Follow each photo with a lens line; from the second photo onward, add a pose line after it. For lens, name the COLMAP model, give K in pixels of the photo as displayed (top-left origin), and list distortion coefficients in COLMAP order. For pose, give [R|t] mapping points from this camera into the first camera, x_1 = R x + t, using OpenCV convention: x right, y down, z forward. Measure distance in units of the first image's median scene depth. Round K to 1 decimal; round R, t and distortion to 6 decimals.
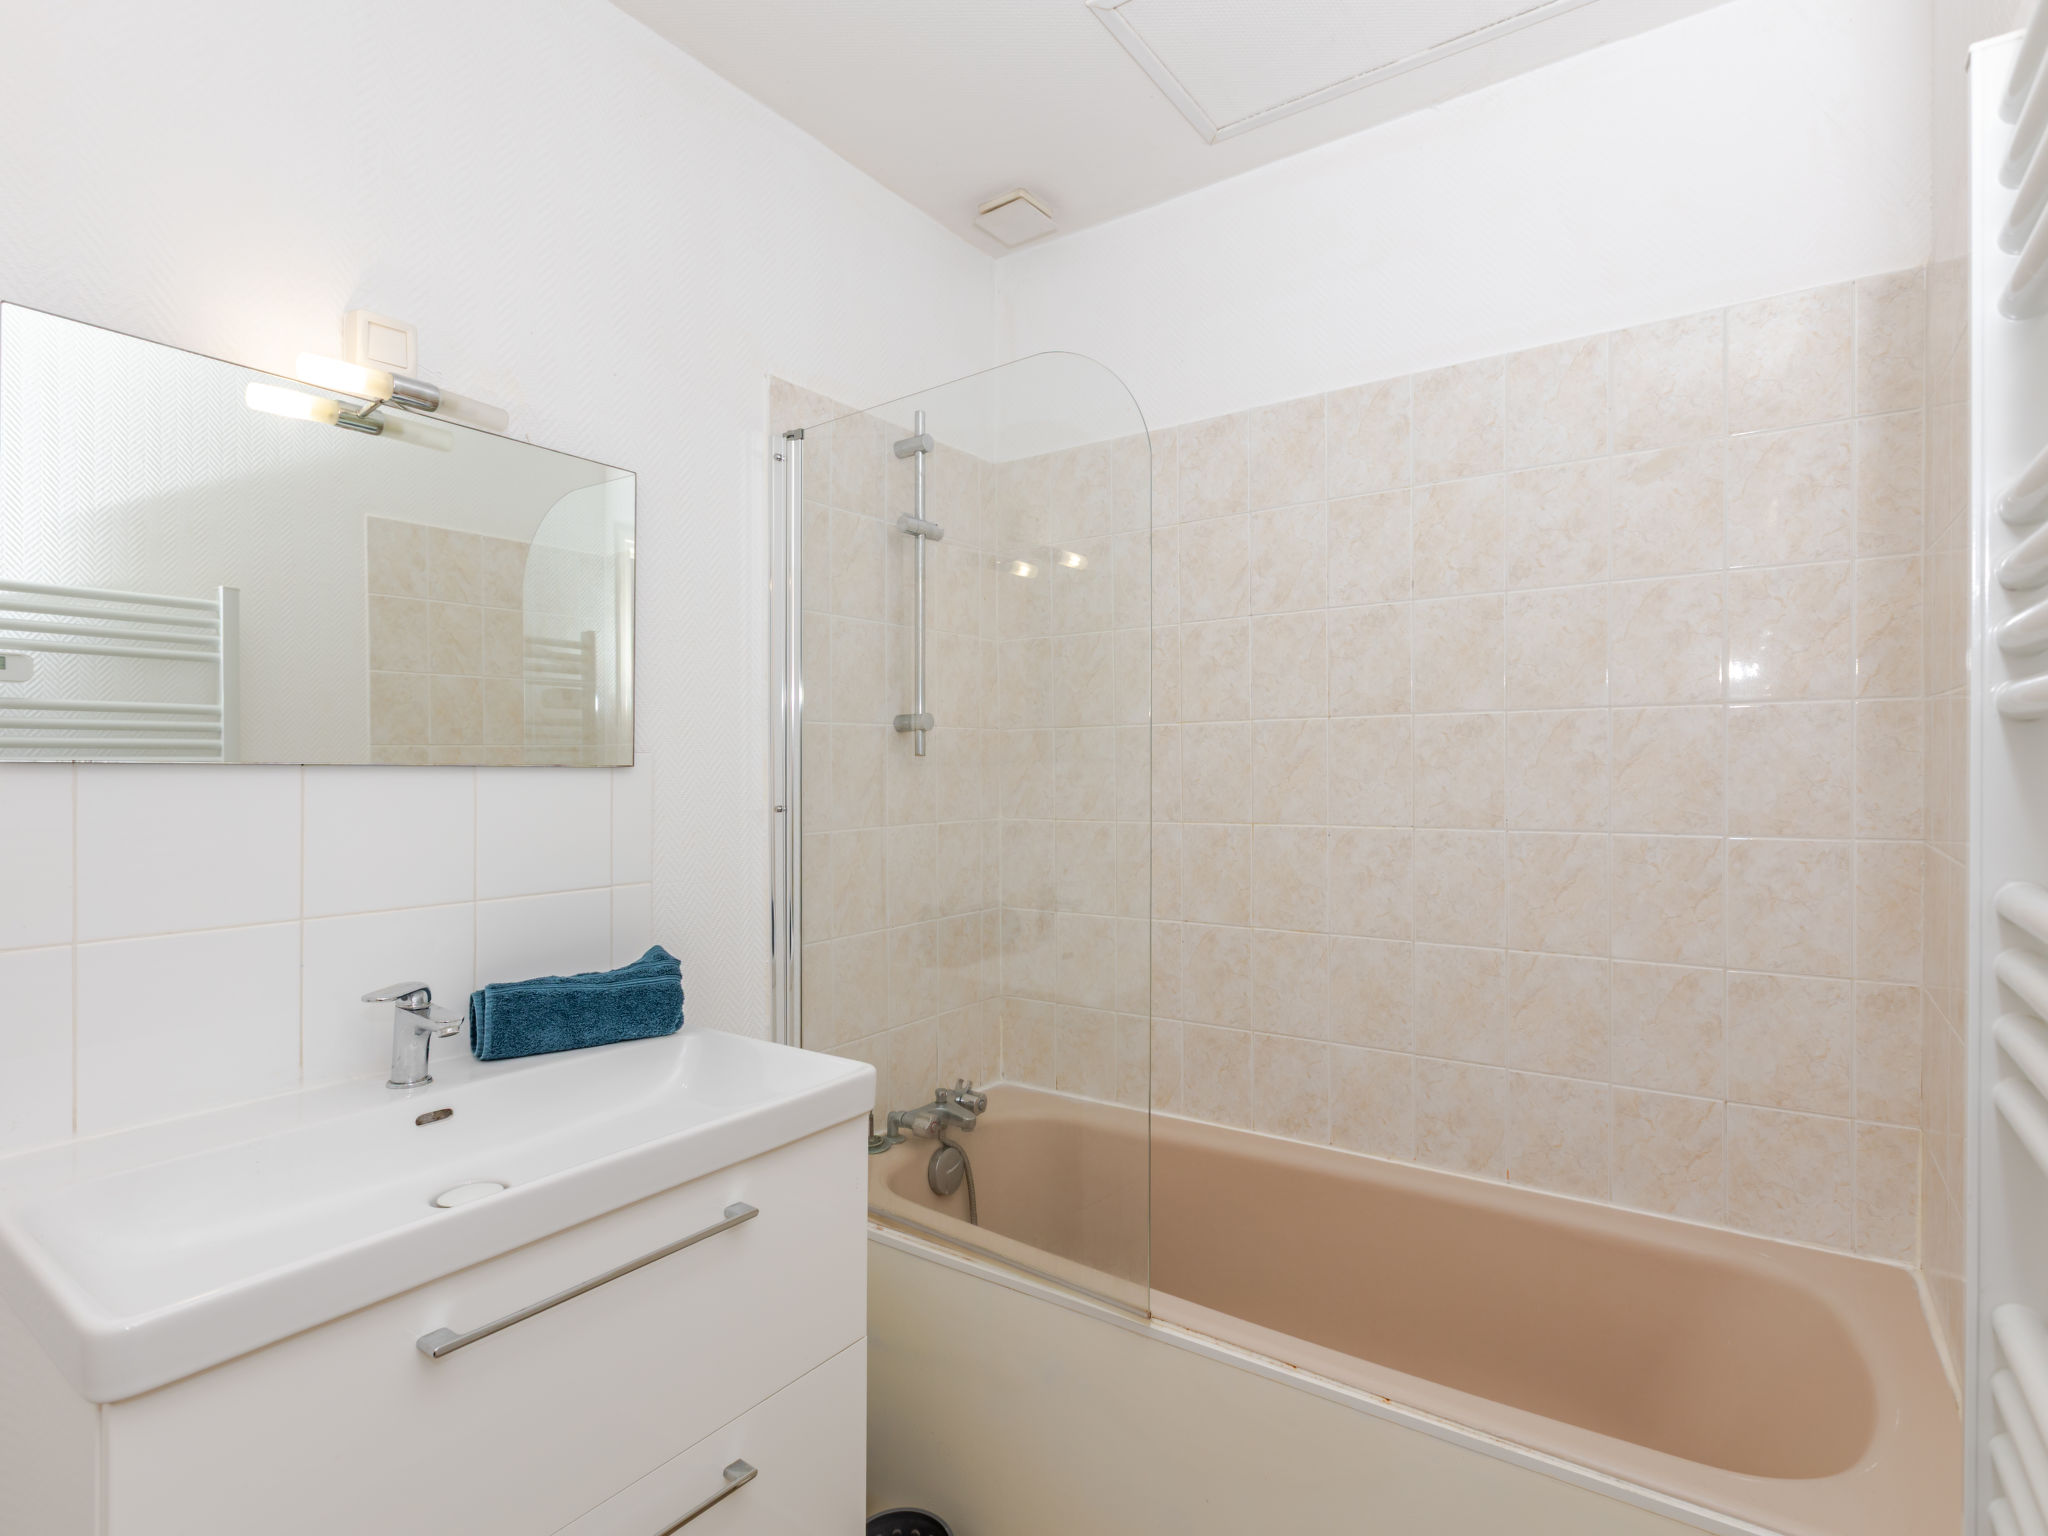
lens RADIAL K [[1060.1, 0, 1044.8], [0, 1060.1, 770.0], [0, 0, 1]] dist [-0.018014, 0.000516]
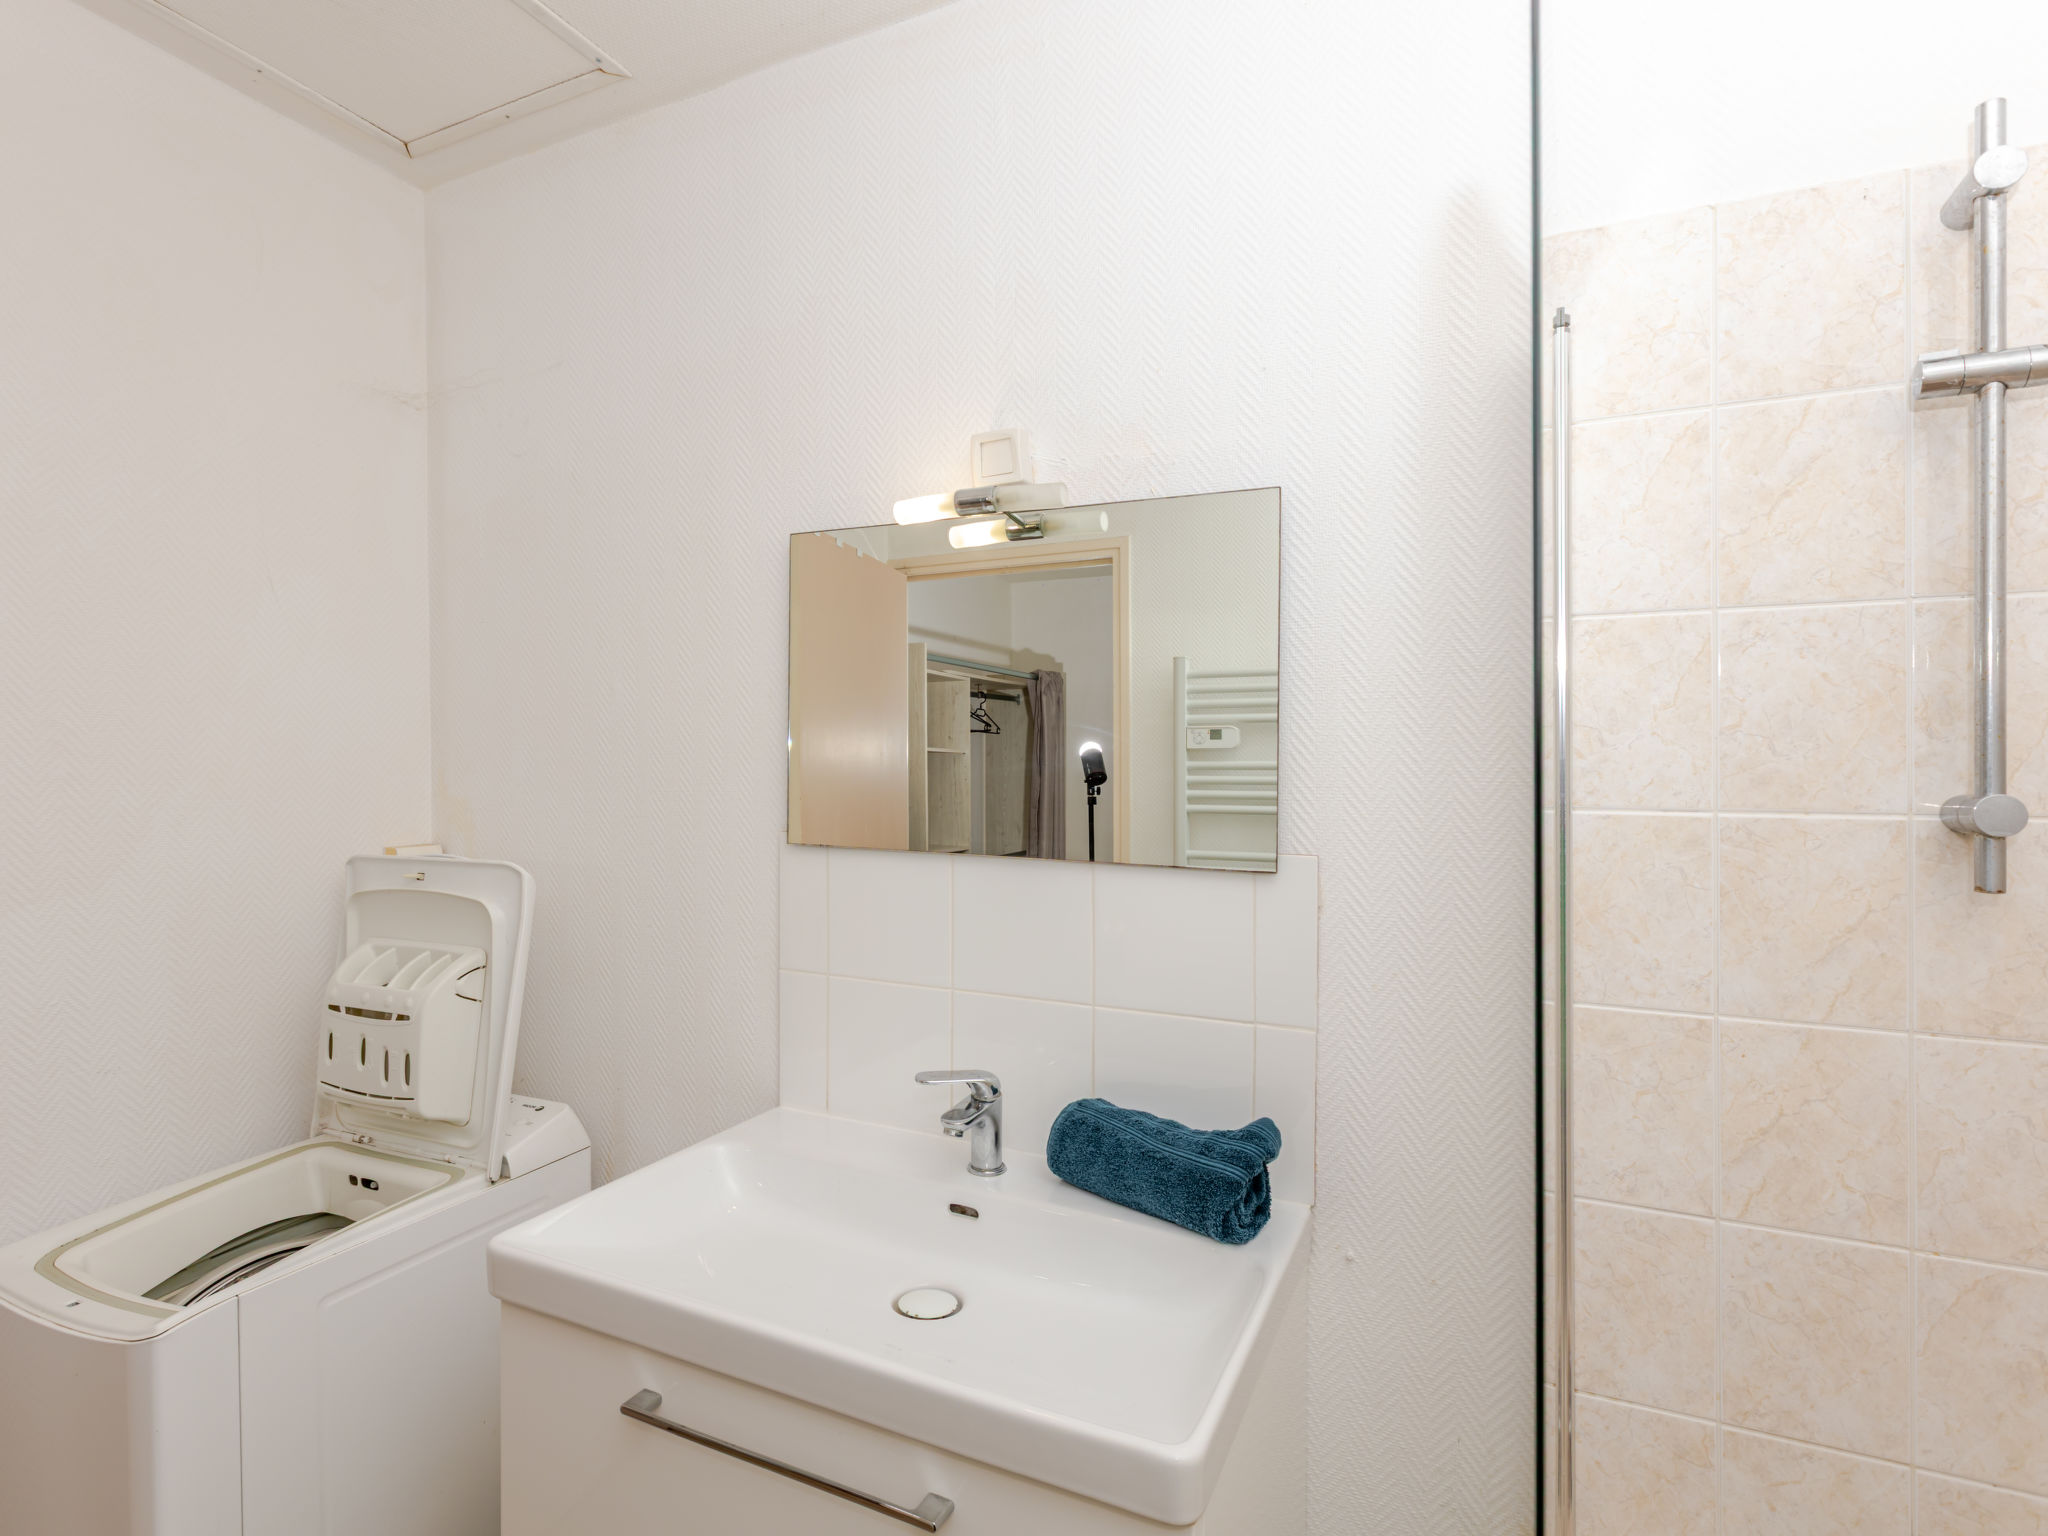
lens RADIAL K [[1060.1, 0, 1044.8], [0, 1060.1, 770.0], [0, 0, 1]] dist [-0.018014, 0.000516]
pose [[0.137690, 0.015274, -0.990358, 0.256370], [-0.007095, 0.999871, 0.014434, -0.067951], [0.990450, 0.005039, 0.137781, 0.559074]]
